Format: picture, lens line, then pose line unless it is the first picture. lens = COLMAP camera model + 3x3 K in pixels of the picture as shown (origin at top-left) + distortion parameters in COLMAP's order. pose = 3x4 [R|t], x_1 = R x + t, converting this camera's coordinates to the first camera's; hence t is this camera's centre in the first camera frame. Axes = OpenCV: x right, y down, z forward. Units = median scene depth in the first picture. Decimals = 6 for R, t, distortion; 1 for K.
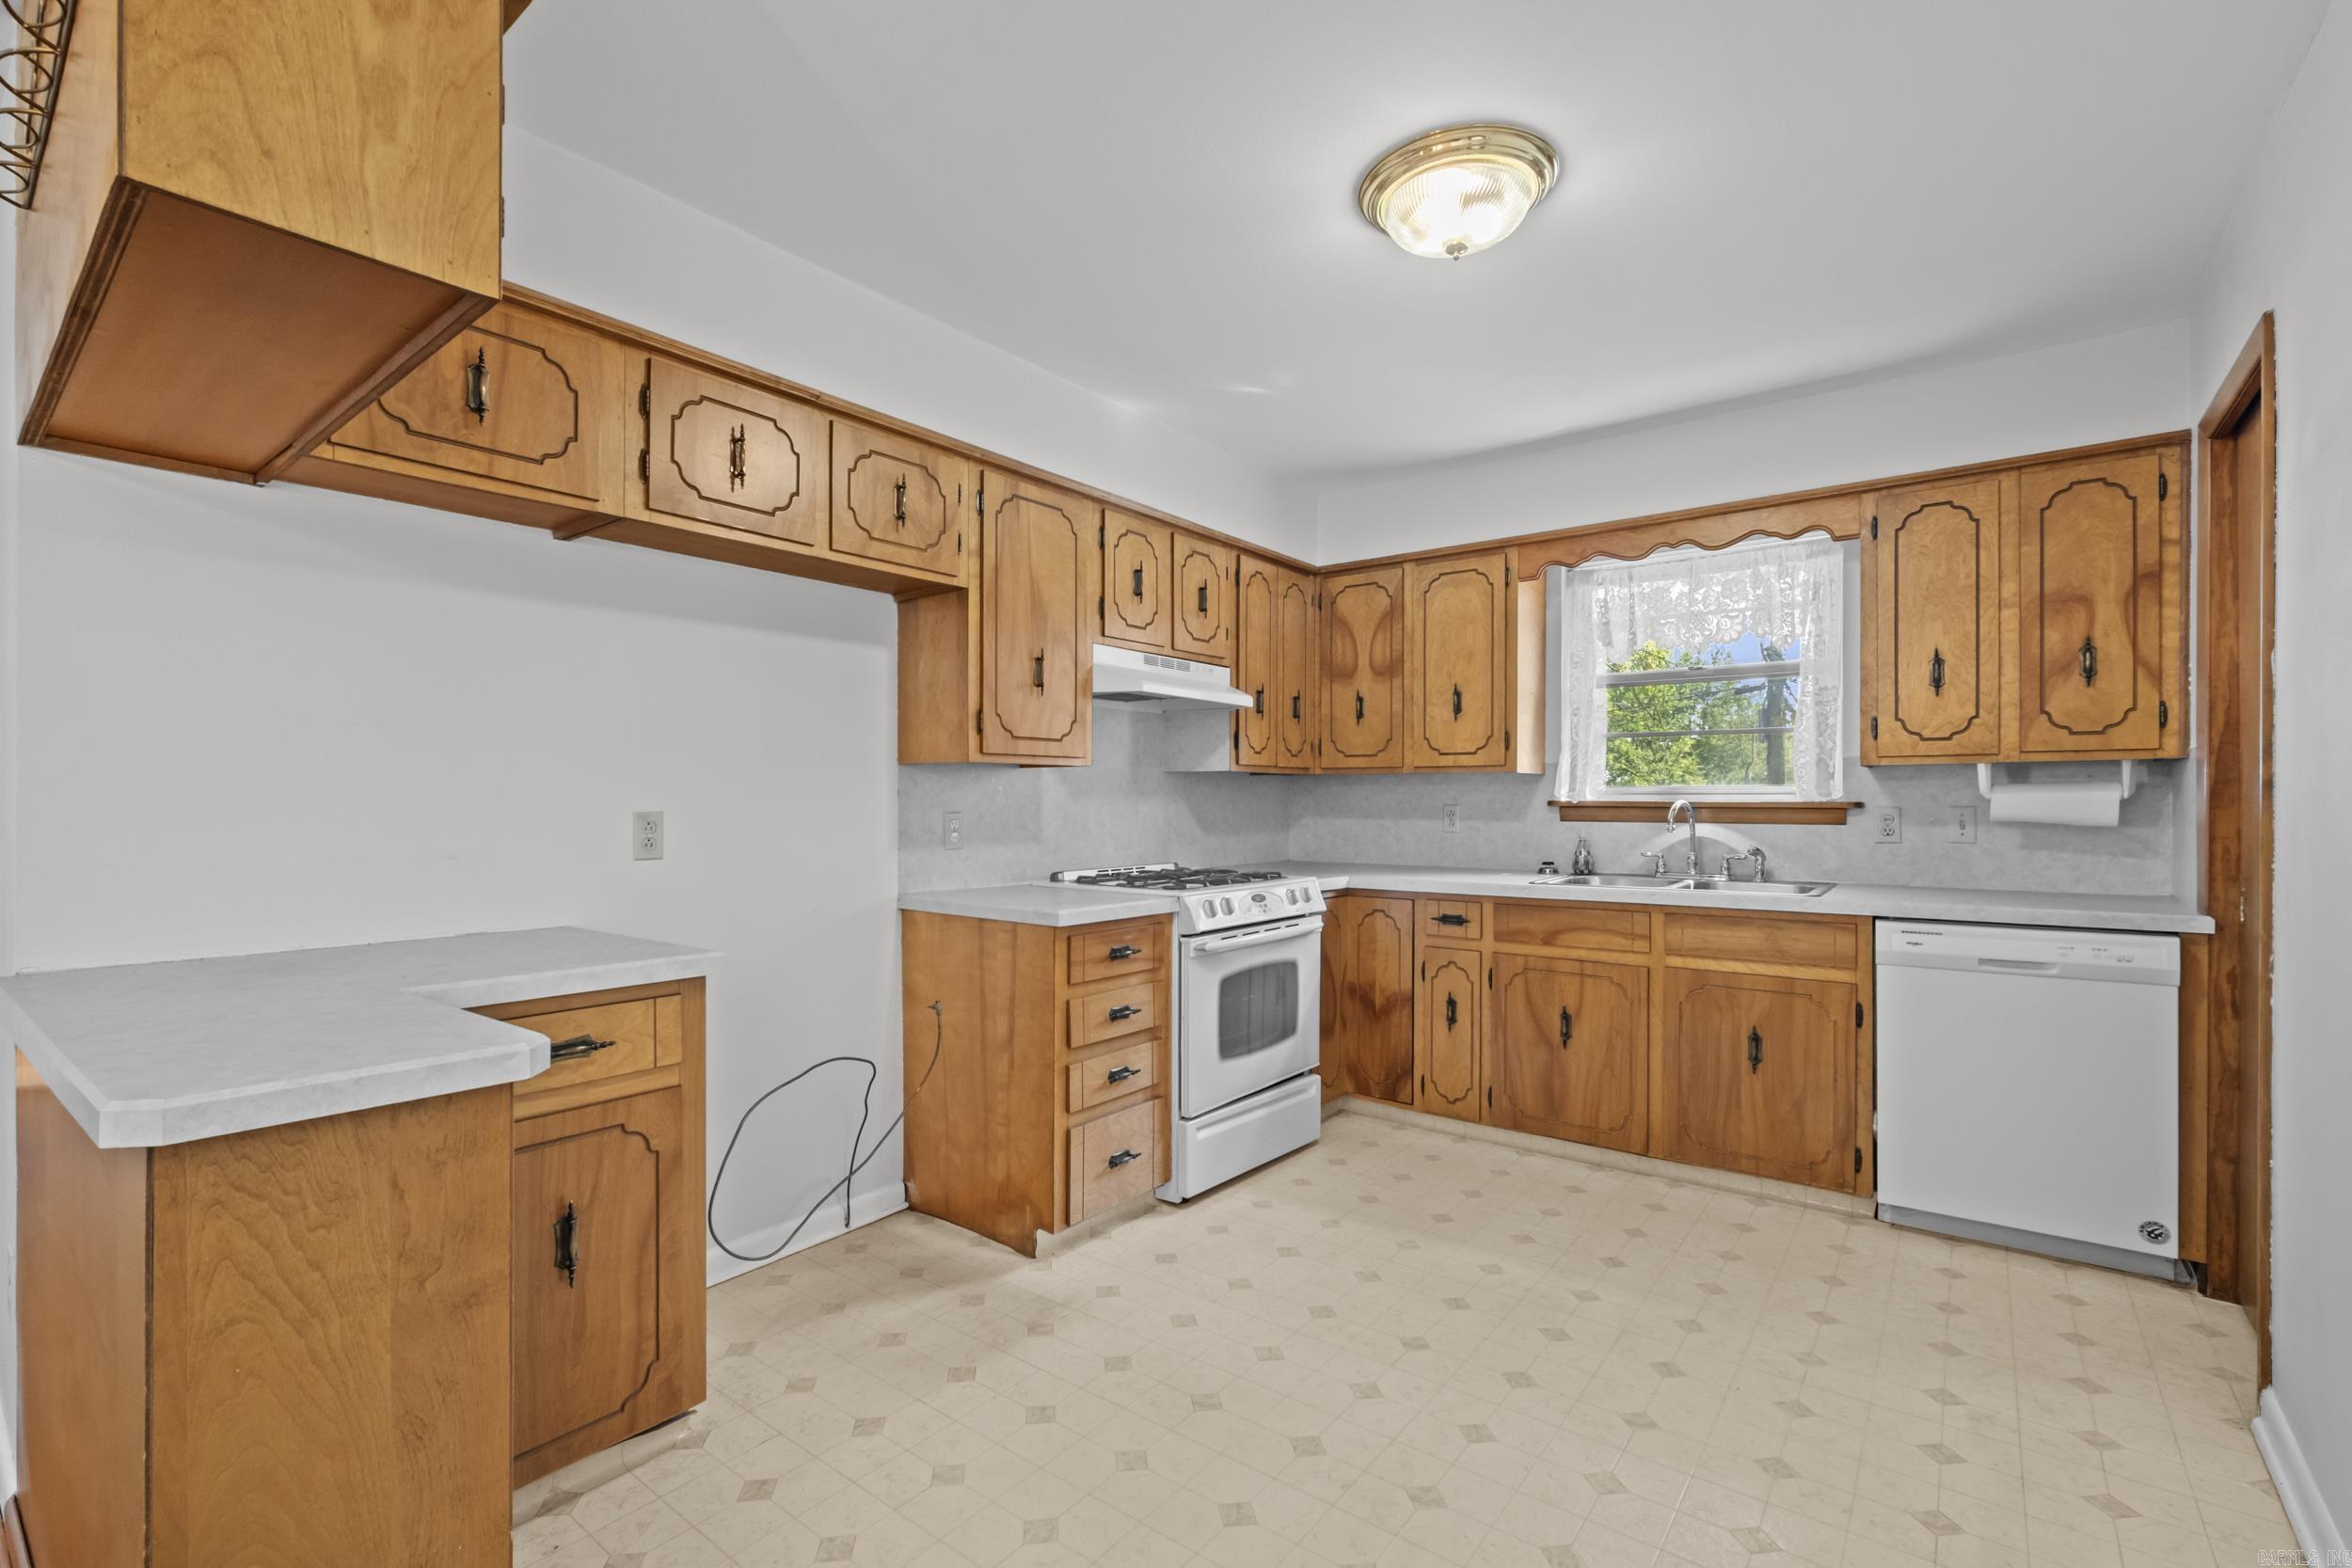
lens RADIAL K [[1029.0, 0, 1156.0], [0, 1029.0, 795.1], [0, 0, 1]] dist [-0.007573, 0.000624]
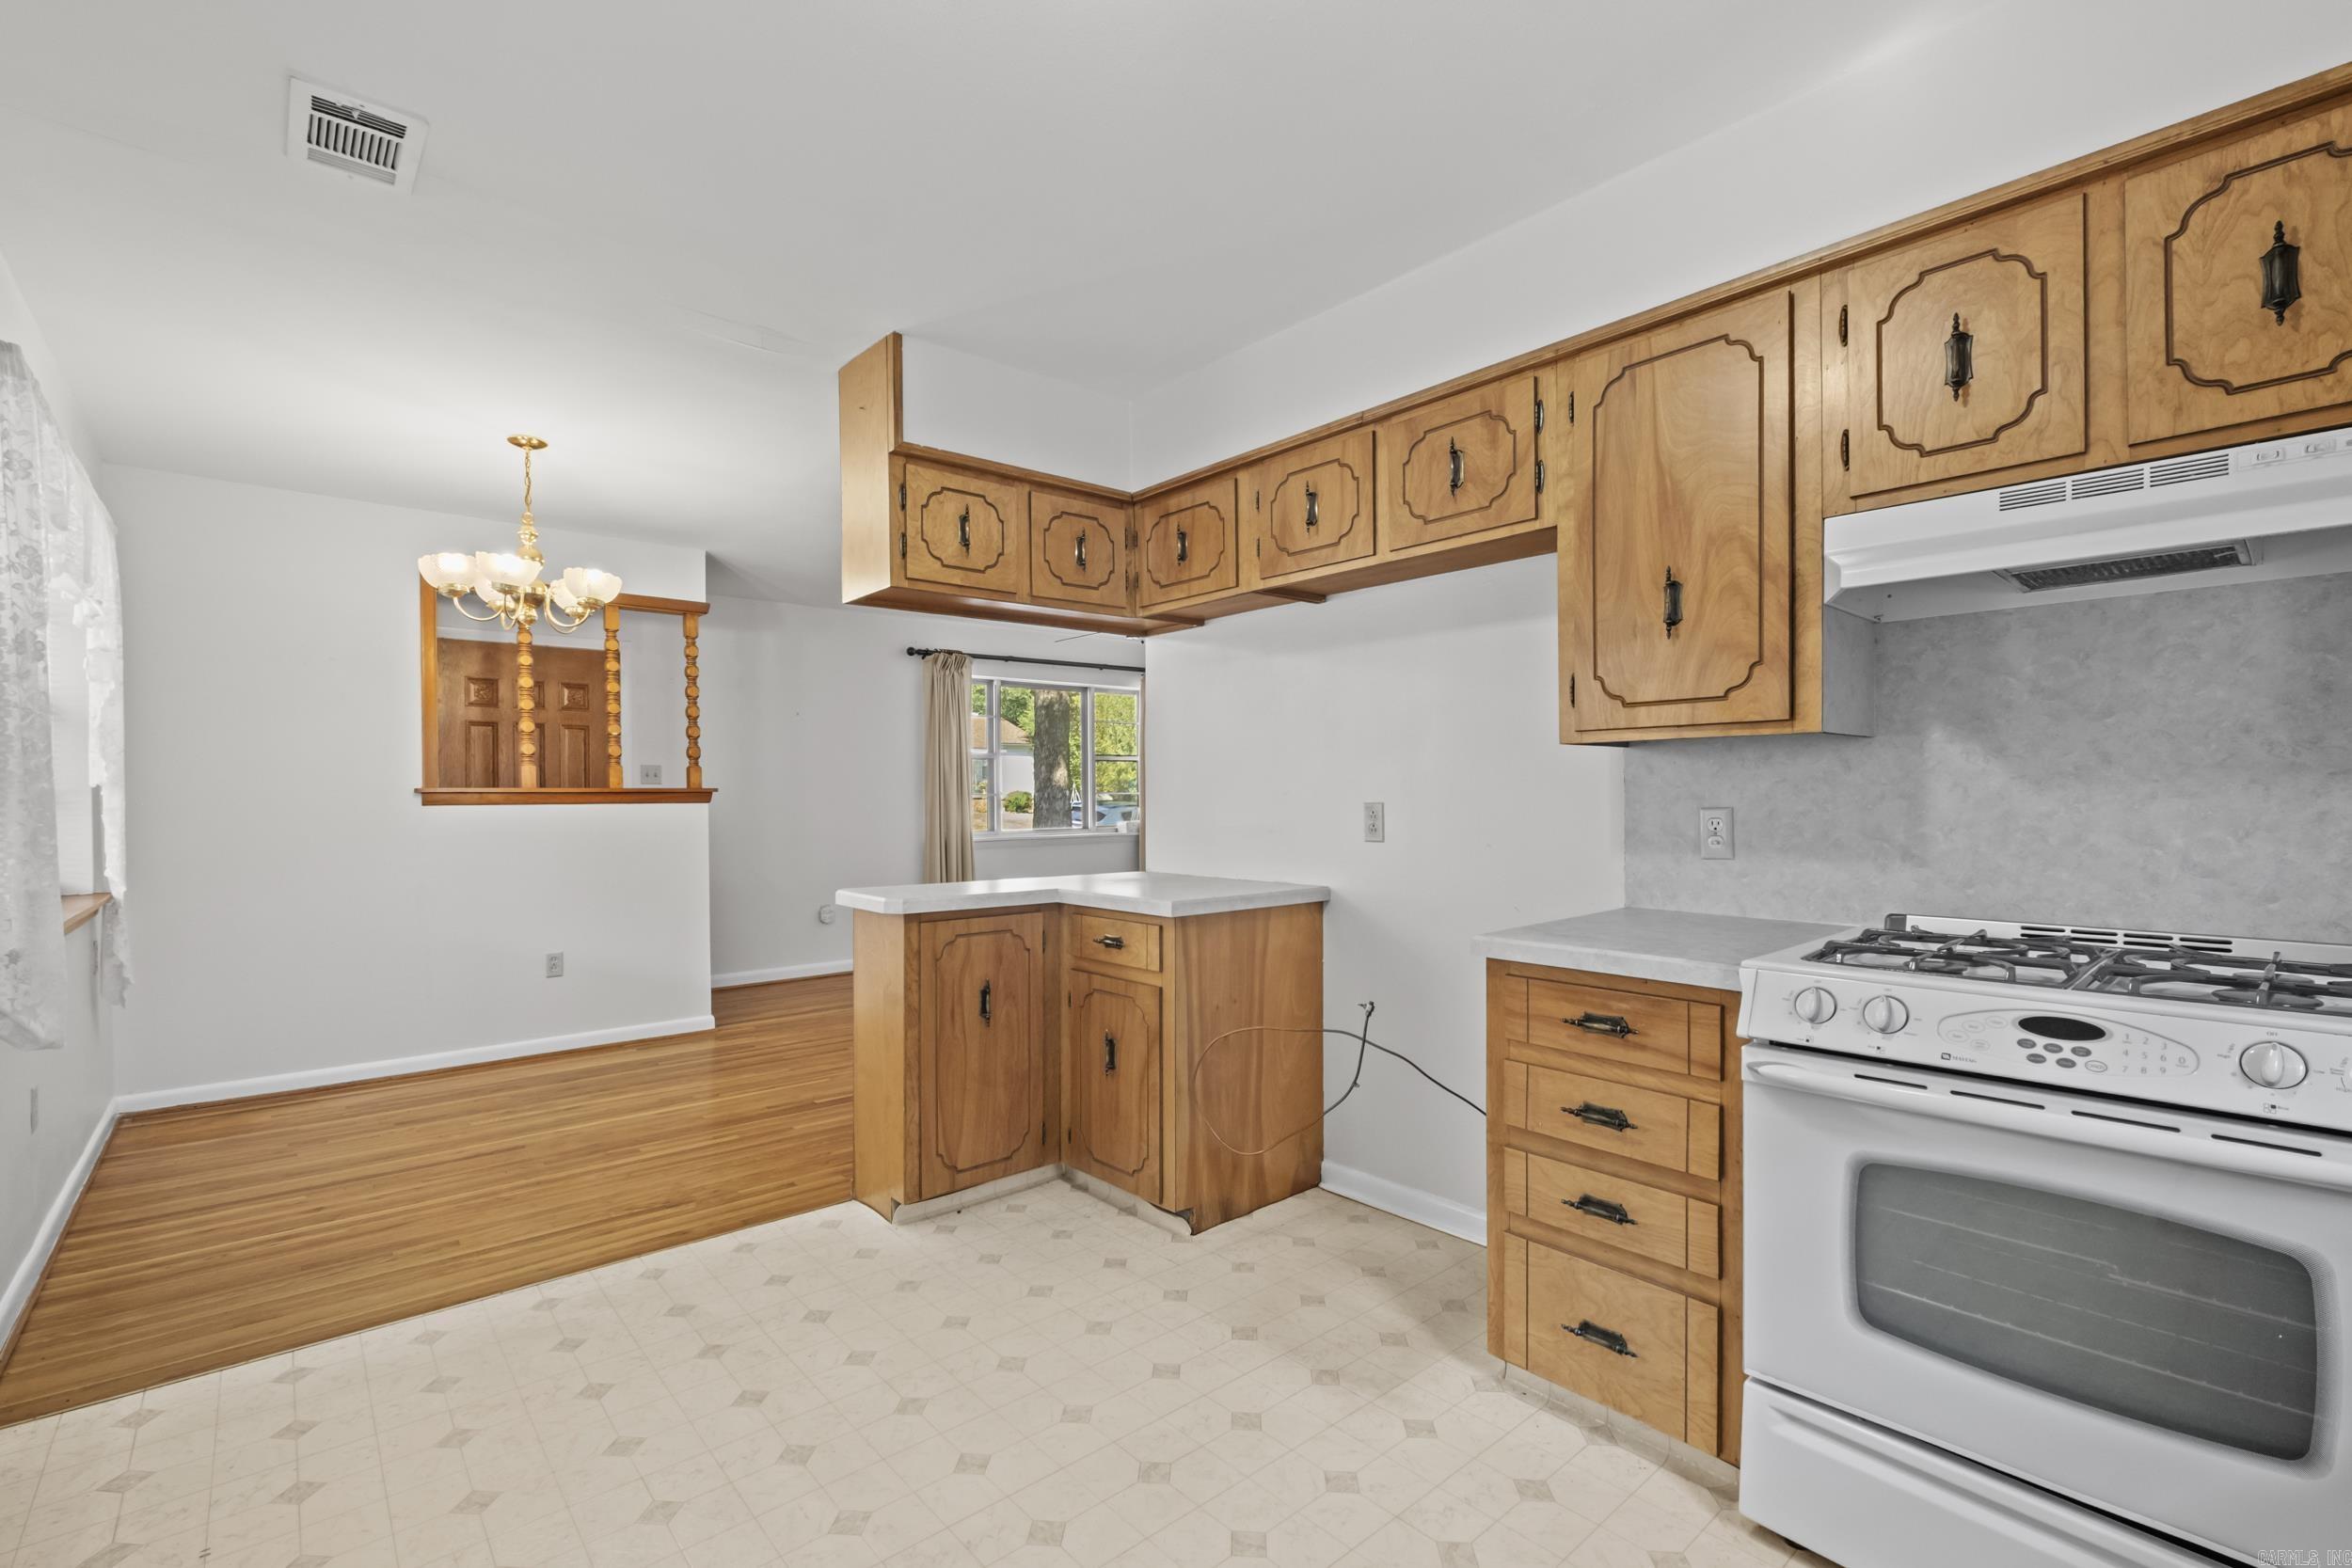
lens RADIAL K [[1029.0, 0, 1158.0], [0, 1029.0, 804.0], [0, 0, 1]] dist [-0.007573, 0.000624]
pose [[-0.185075, 0.009770, -0.982676, 0.613522], [0.011851, 0.999900, 0.007709, 0.004052], [0.982653, -0.010219, -0.185173, 0.786503]]
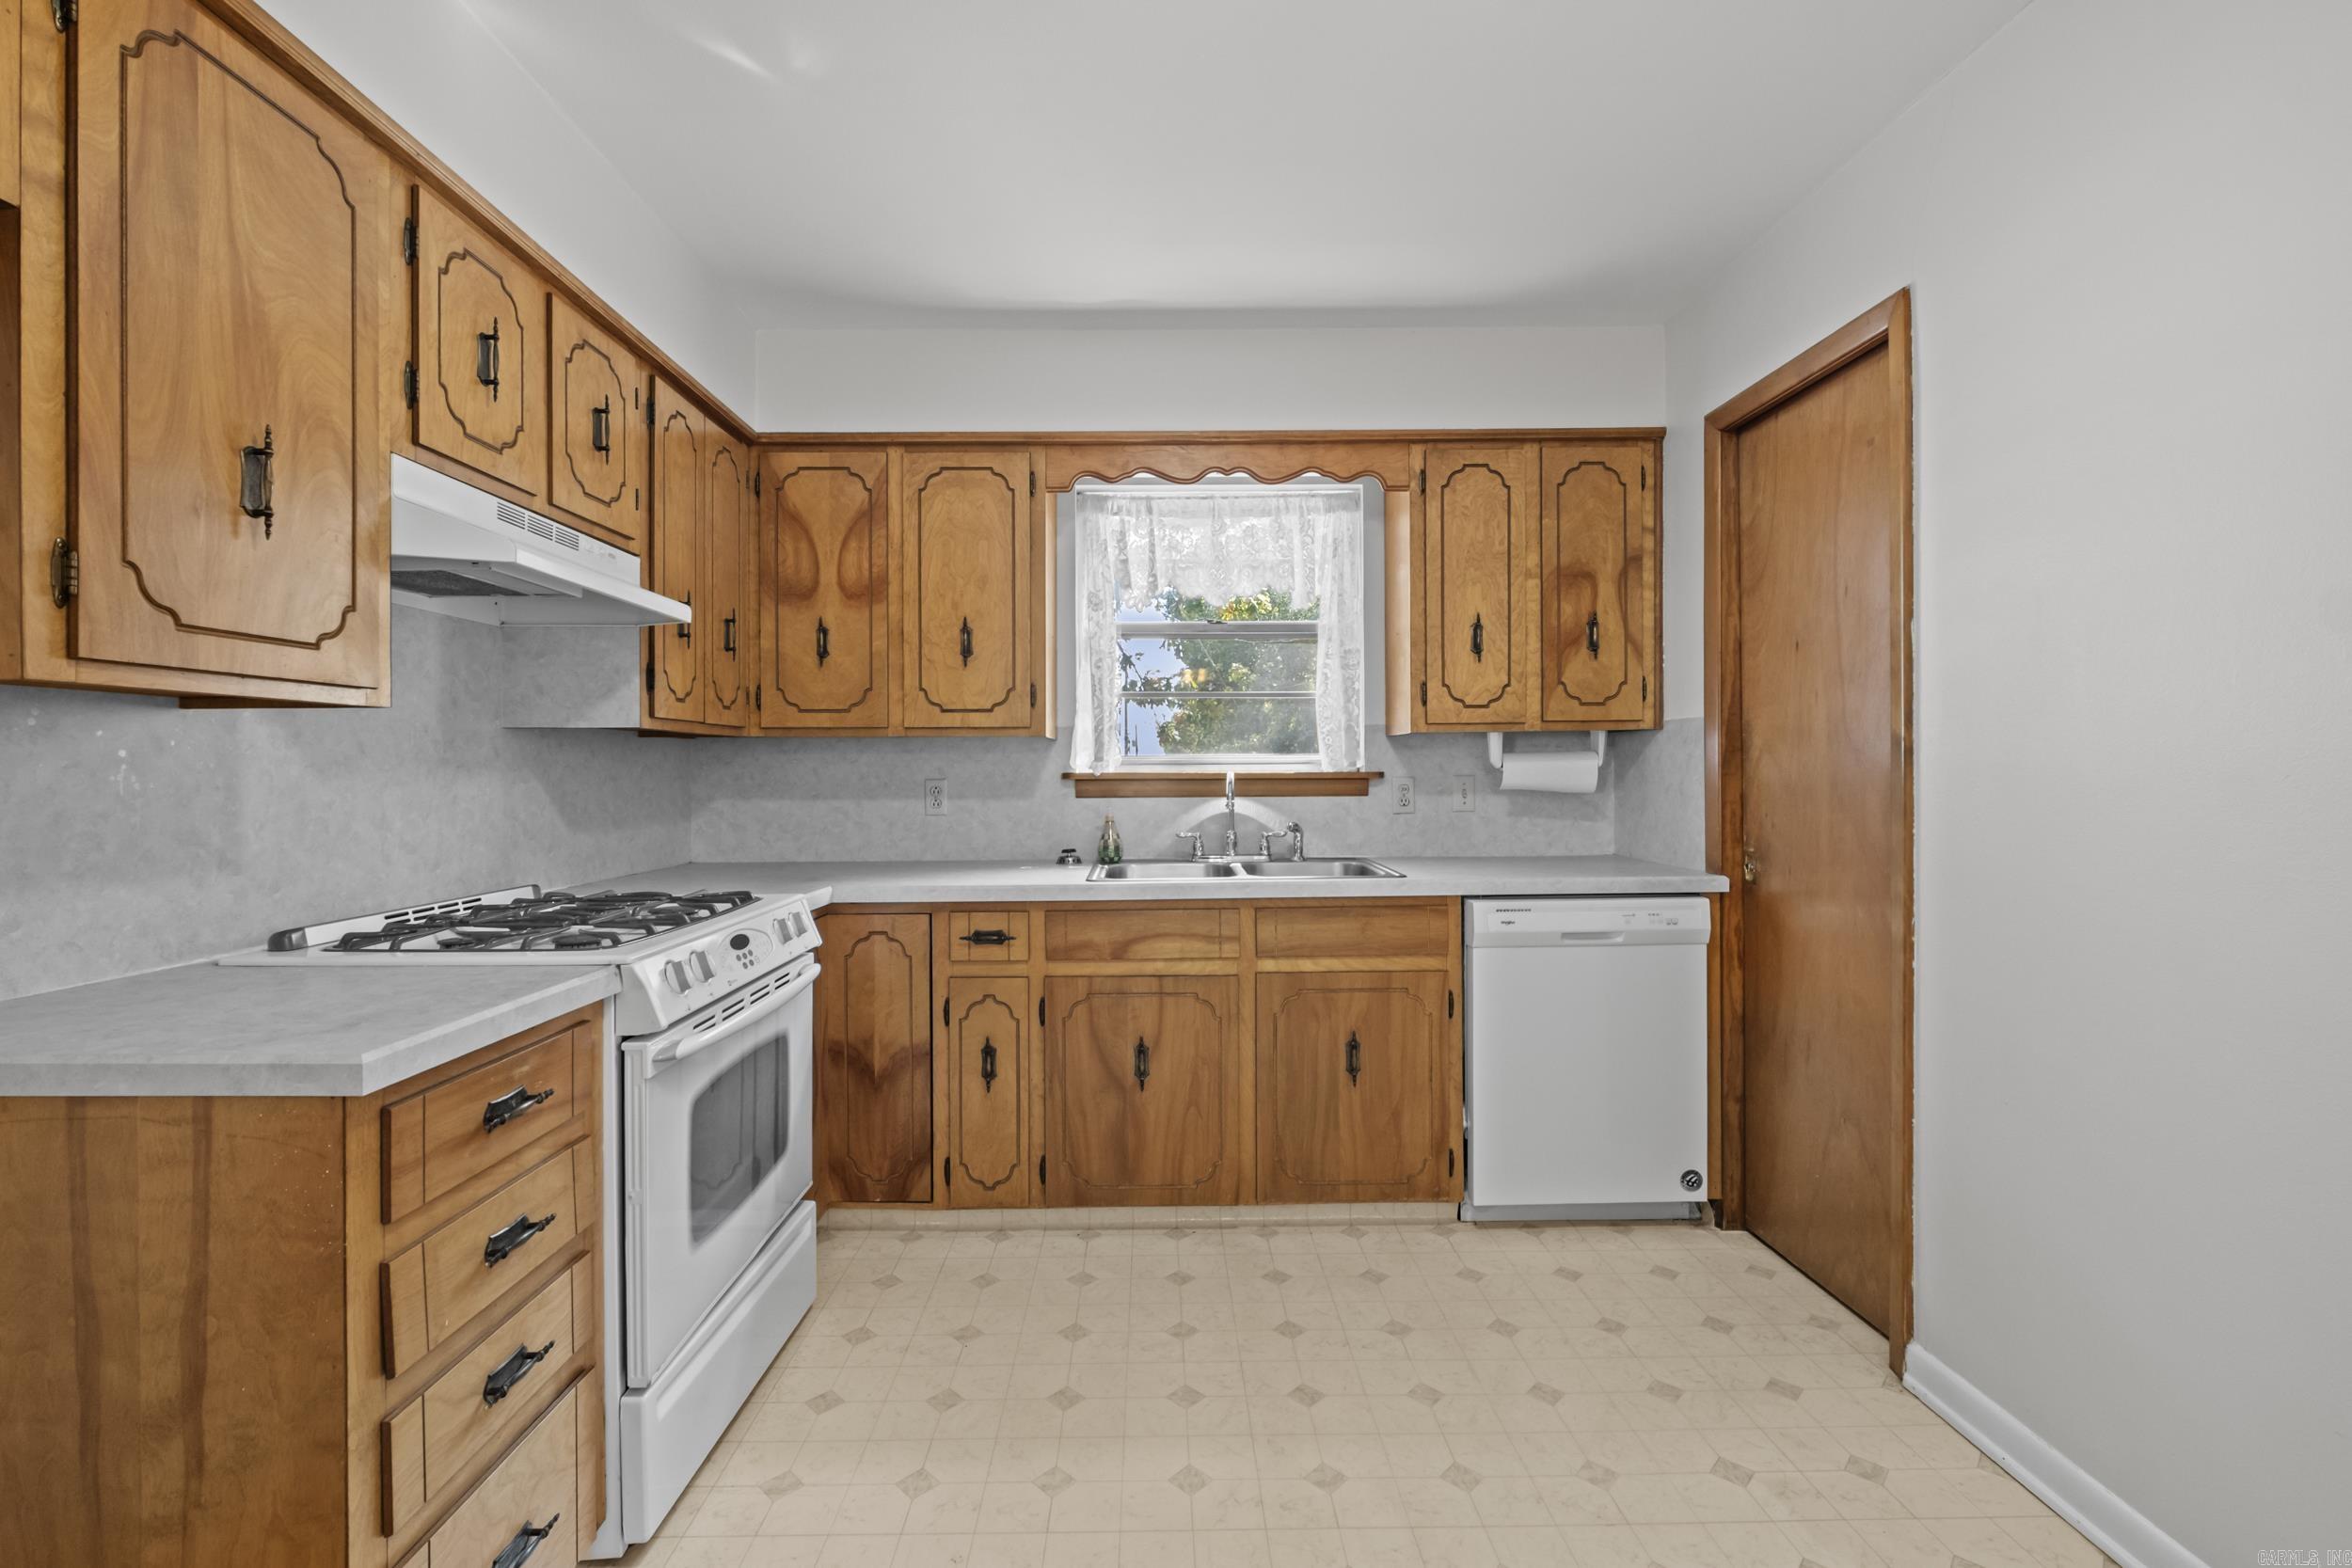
lens RADIAL K [[1029.0, 0, 1157.1], [0, 1029.0, 770.4], [0, 0, 1]] dist [-0.007573, 0.000624]
pose [[0.781694, -0.005710, 0.623636, -0.086382], [0.004180, 0.999984, 0.003916, 0.000975], [-0.623648, -0.000454, 0.781705, 0.428866]]
